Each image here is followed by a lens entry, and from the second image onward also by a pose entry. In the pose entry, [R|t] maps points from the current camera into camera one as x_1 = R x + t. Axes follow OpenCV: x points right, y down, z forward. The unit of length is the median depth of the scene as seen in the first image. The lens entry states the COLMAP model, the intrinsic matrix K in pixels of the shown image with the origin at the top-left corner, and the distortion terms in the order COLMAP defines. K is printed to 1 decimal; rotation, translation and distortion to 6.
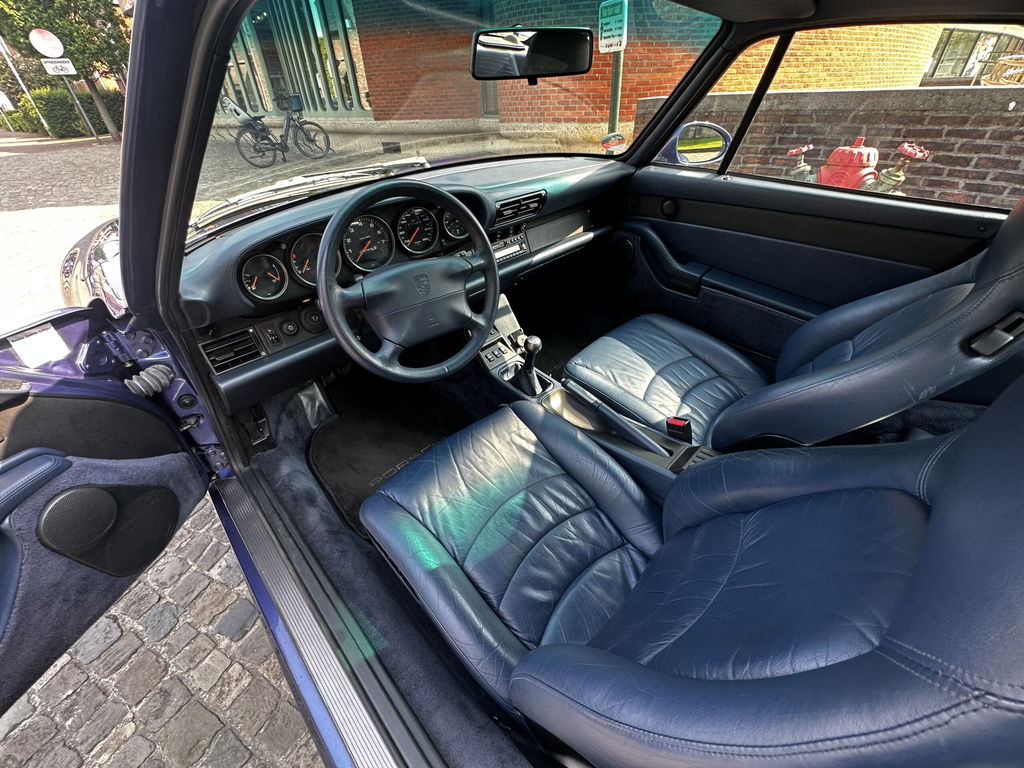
lens RADIAL K [[413.1, 0, 506.1], [0, 413.1, 387.0], [0, 0, 1]] dist [-0.002490, -0.000369]
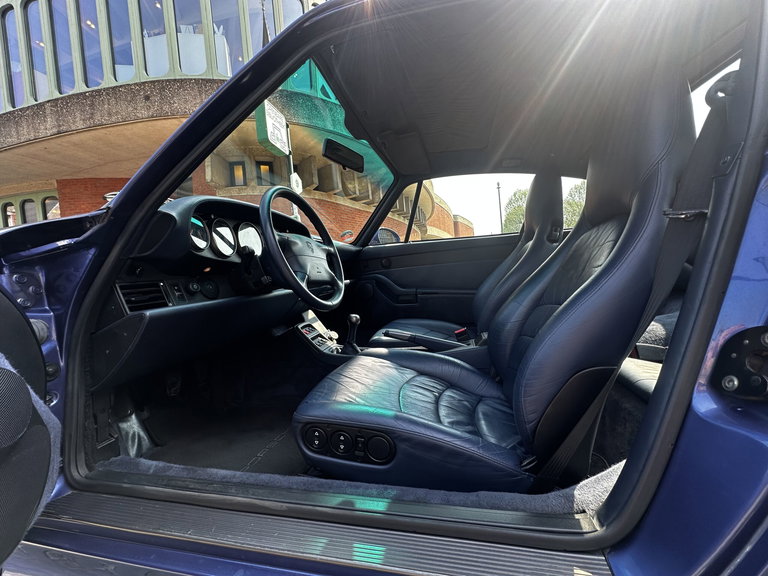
lens RADIAL K [[309.8, 0, 390.1], [0, 309.8, 277.3], [0, 0, 1]] dist [-0.002490, -0.000369]
pose [[0.837152, -0.049743, 0.544704, -0.392953], [0.365260, 0.792108, -0.489029, 0.341209], [-0.407139, 0.608350, 0.681284, 0.118327]]
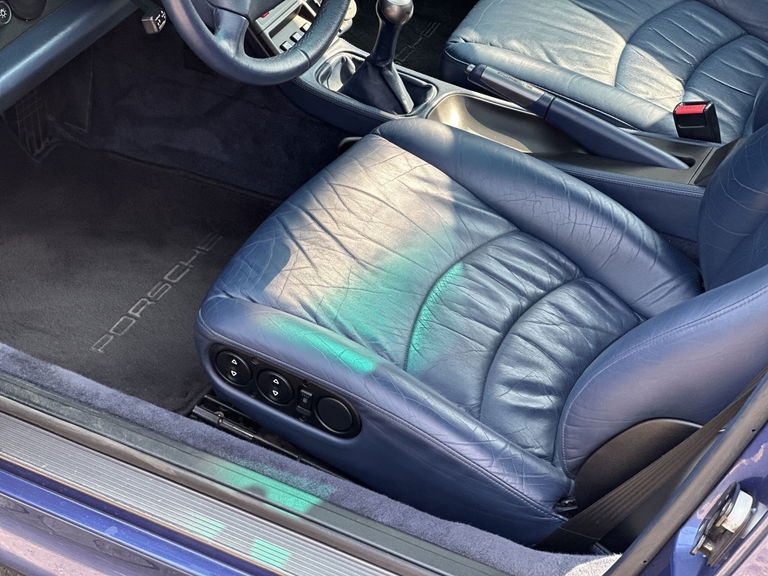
lens RADIAL K [[1703.7, 0, 383.1], [0, 1703.7, 285.3], [0, 0, 1]] dist [0.153972, 0.000000]
pose [[0.952822, -0.153362, 0.261935, -0.499945], [0.148921, 0.988162, 0.036845, 0.139011], [-0.264485, 0.003900, 0.964382, -0.897009]]
